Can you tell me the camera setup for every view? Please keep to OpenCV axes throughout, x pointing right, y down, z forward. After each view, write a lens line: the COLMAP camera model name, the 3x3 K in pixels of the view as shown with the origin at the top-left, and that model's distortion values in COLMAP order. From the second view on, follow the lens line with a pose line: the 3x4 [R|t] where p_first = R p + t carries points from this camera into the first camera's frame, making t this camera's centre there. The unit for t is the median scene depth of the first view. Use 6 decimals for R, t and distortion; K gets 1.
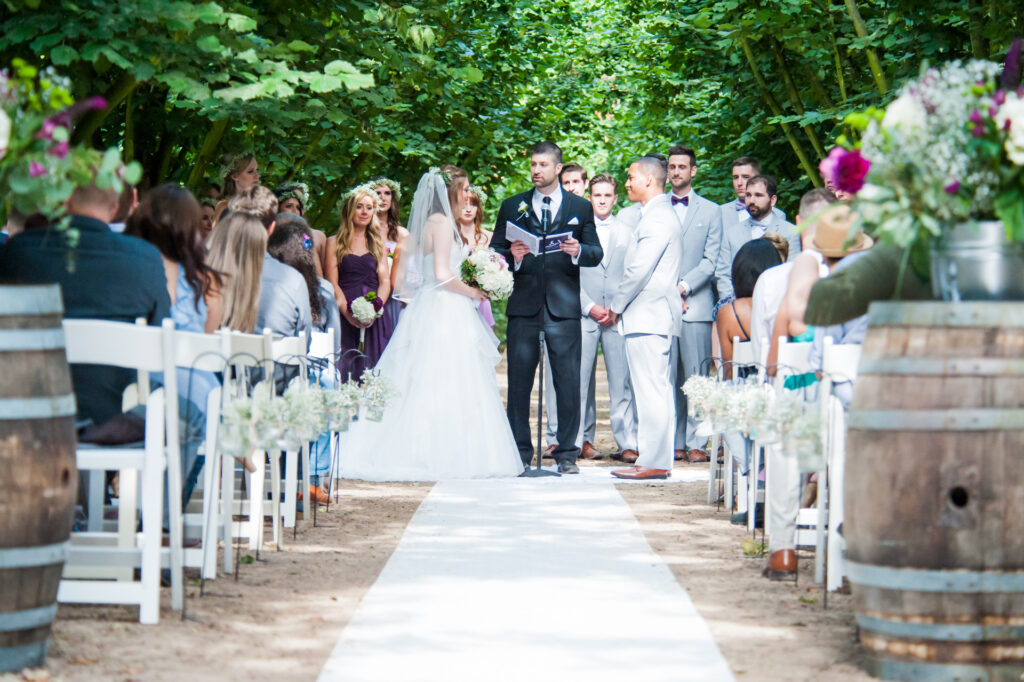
lens RADIAL K [[3514.6, 0, 512.0], [0, 3514.6, 341.0], [0, 0, 1]] dist [-0.202310, -0.212633]
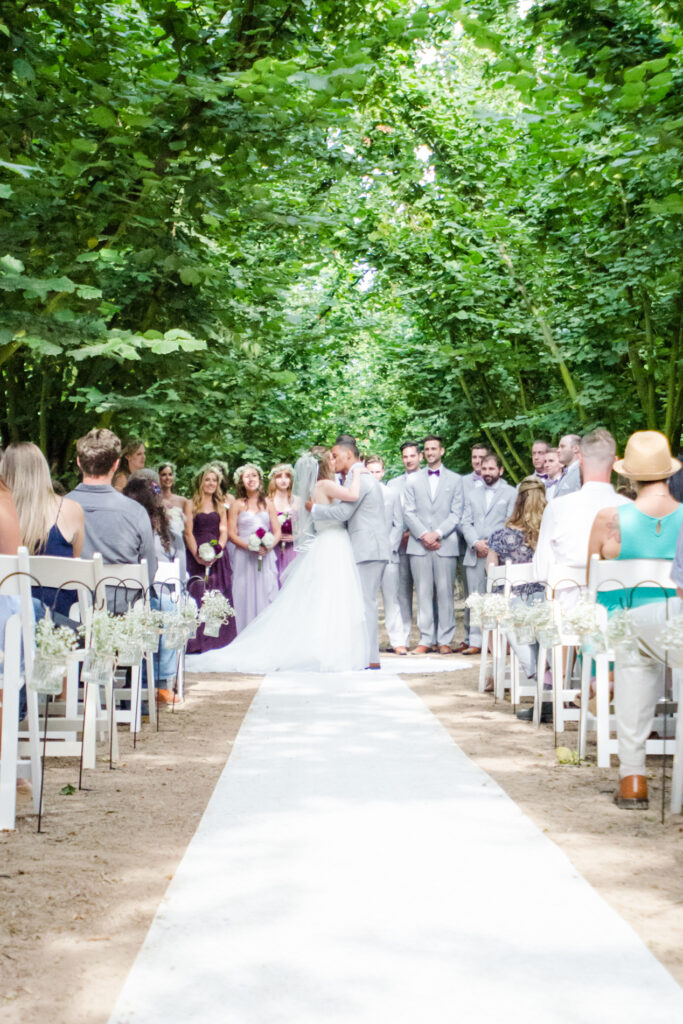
lens RADIAL K [[1907.2, 0, 341.5], [0, 1907.2, 512.0], [0, 0, 1]] dist [-0.015407, 0.049702]
pose [[0.999741, -0.012939, 0.018698, -0.004335], [0.013574, 0.999321, -0.034261, 0.002387], [-0.018242, 0.034506, 0.999238, 0.224162]]
